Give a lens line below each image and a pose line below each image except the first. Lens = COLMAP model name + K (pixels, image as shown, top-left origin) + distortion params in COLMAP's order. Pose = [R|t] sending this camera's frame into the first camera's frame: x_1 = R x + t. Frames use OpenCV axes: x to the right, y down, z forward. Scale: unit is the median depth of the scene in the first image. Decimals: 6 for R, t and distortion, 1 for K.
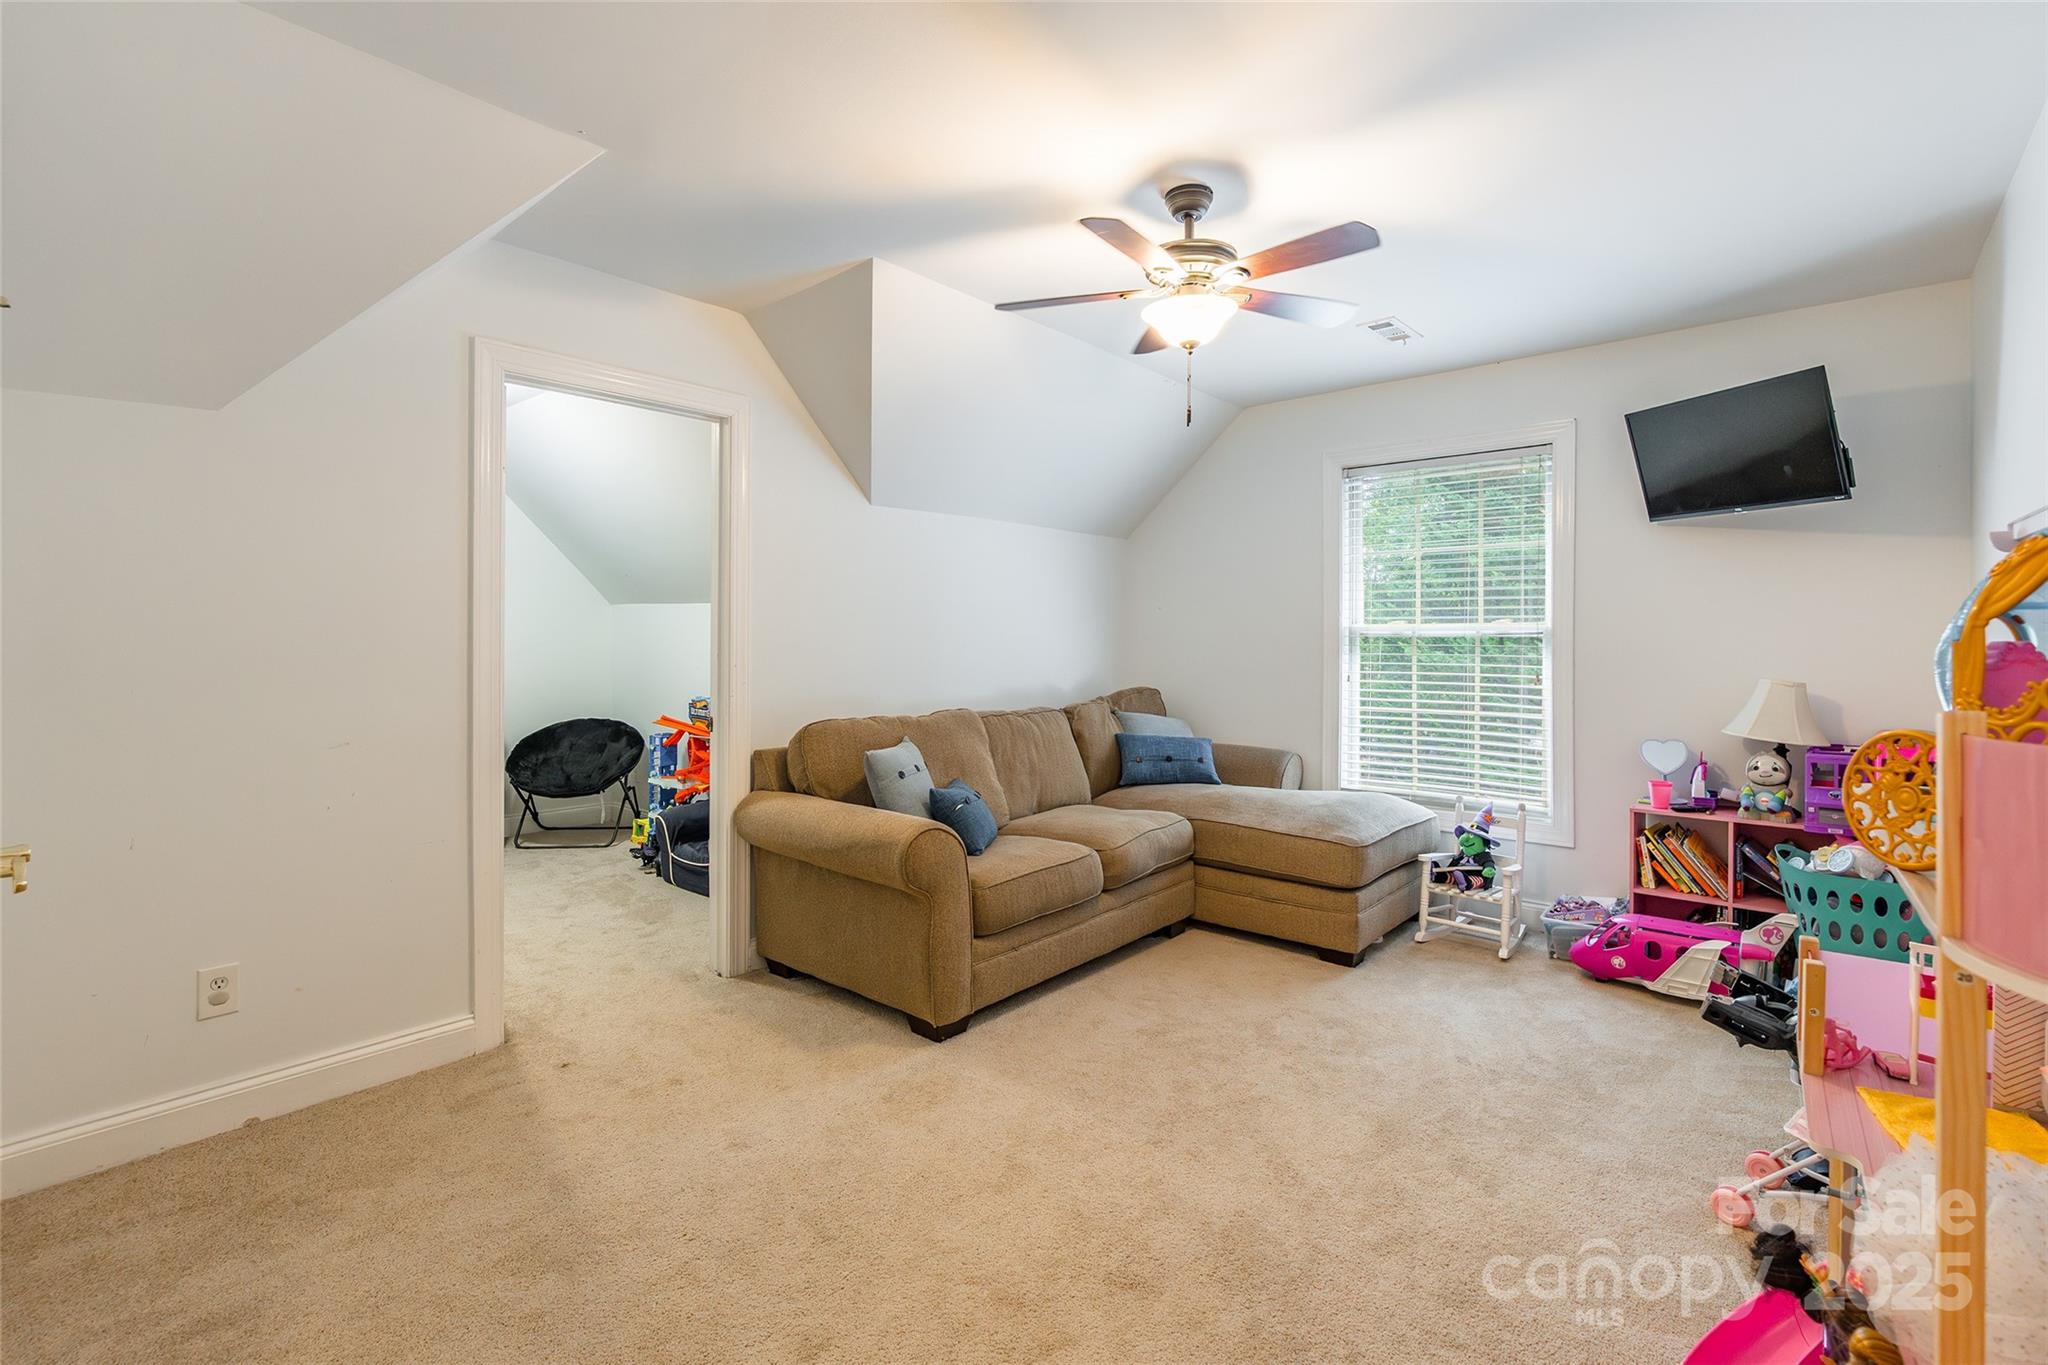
lens RADIAL K [[959.6, 0, 1022.0], [0, 959.6, 656.7], [0, 0, 1]] dist [-0.010844, 0.000086]
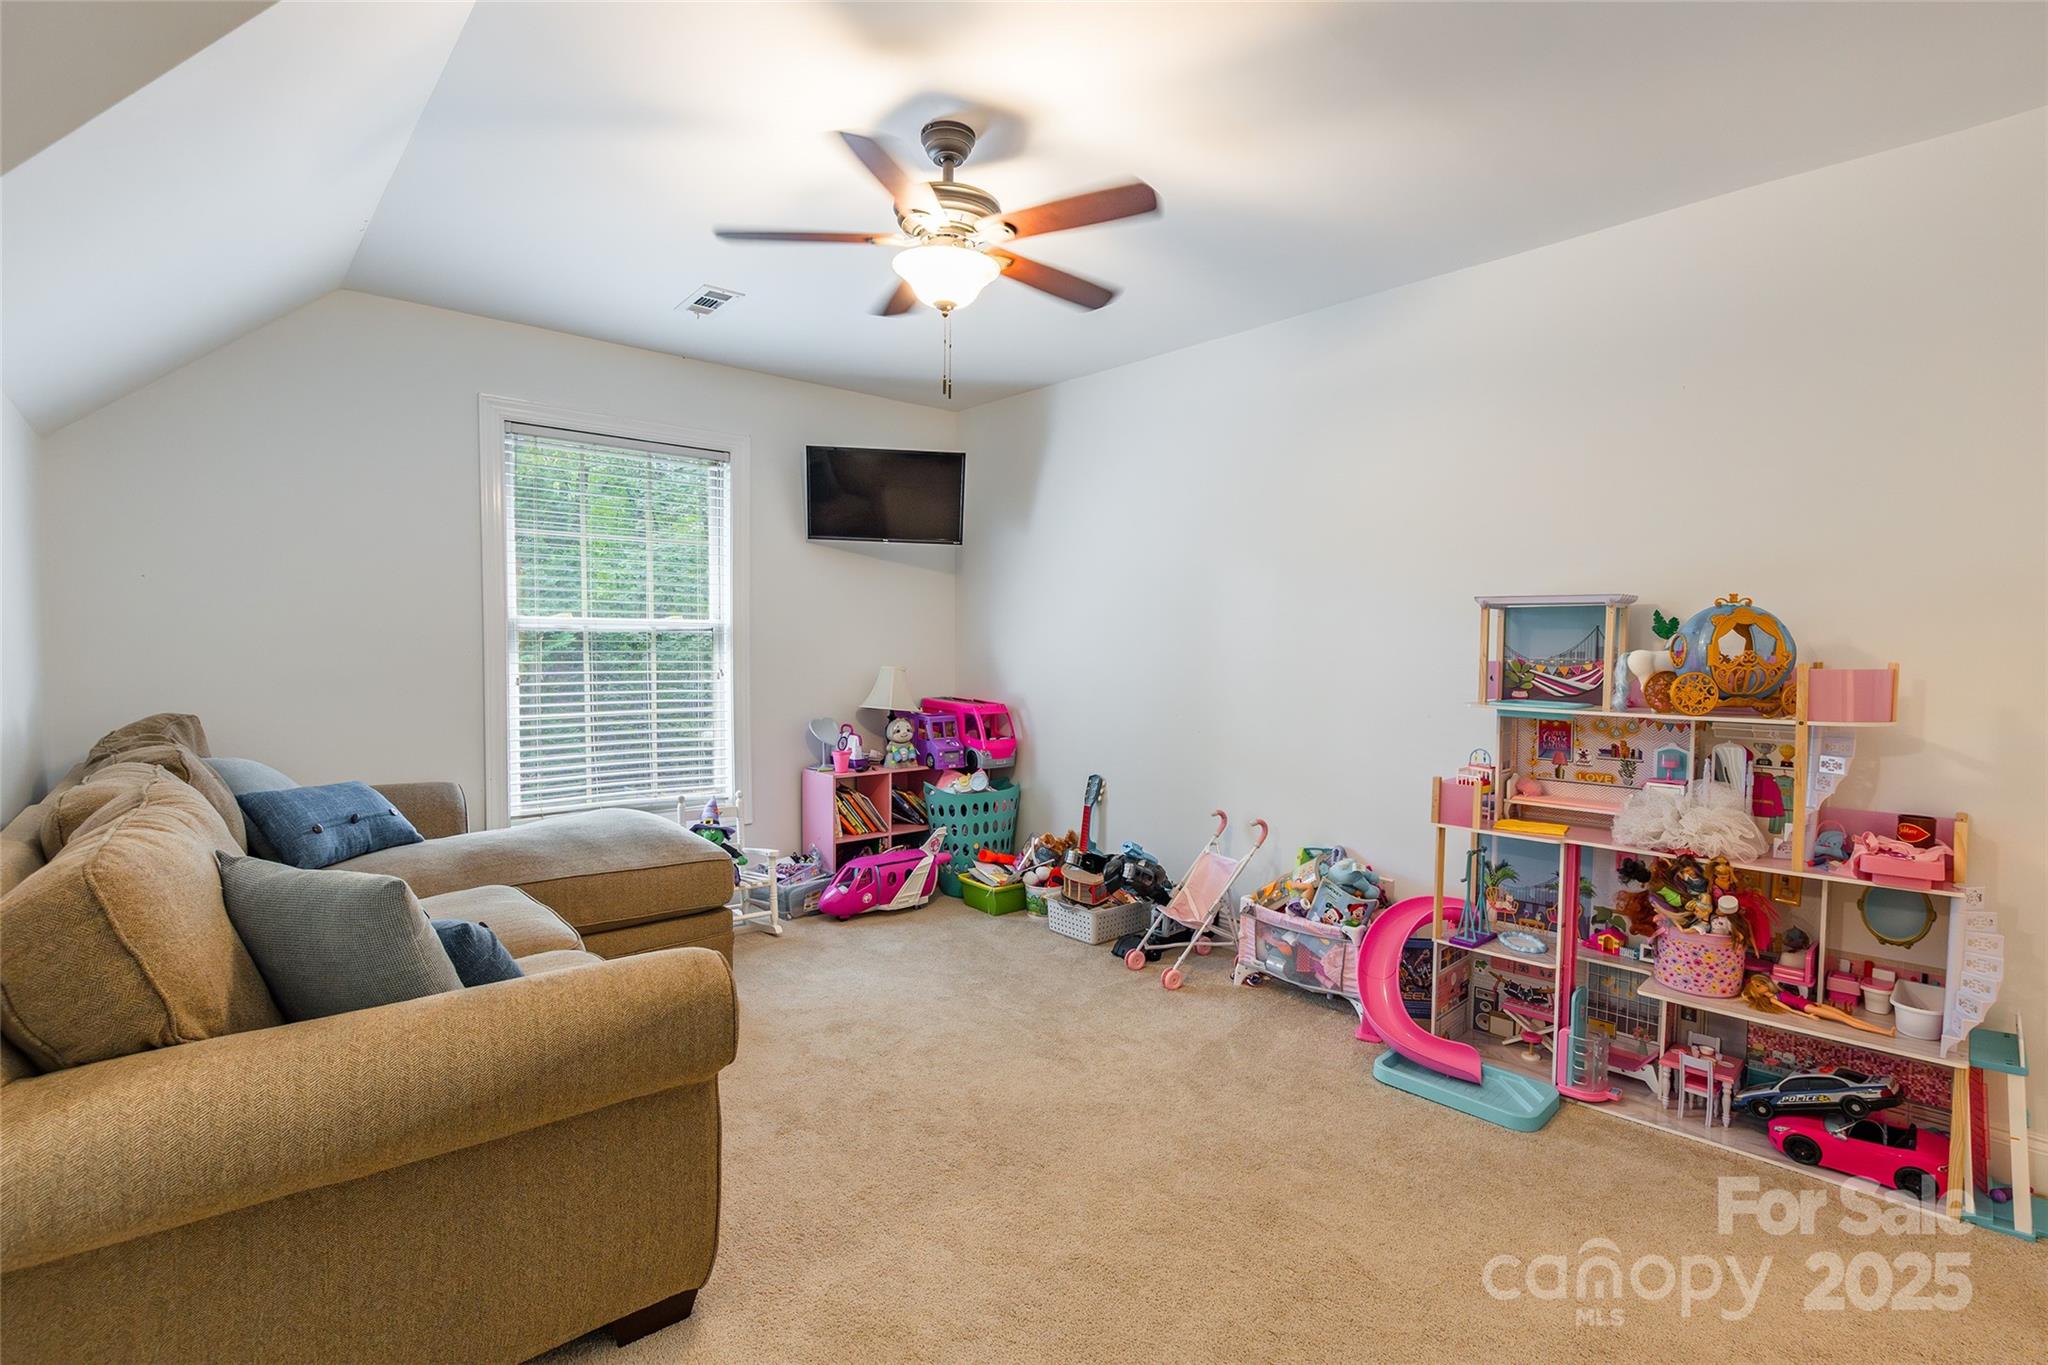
lens RADIAL K [[950.2, 0, 1024.0], [0, 950.2, 682.5], [0, 0, 1]] dist [-0.001145, 0.000009]
pose [[0.120328, -0.042043, 0.991843, -0.561692], [0.010574, 0.999100, 0.041068, -0.007659], [-0.992678, 0.005546, 0.120665, 0.647878]]
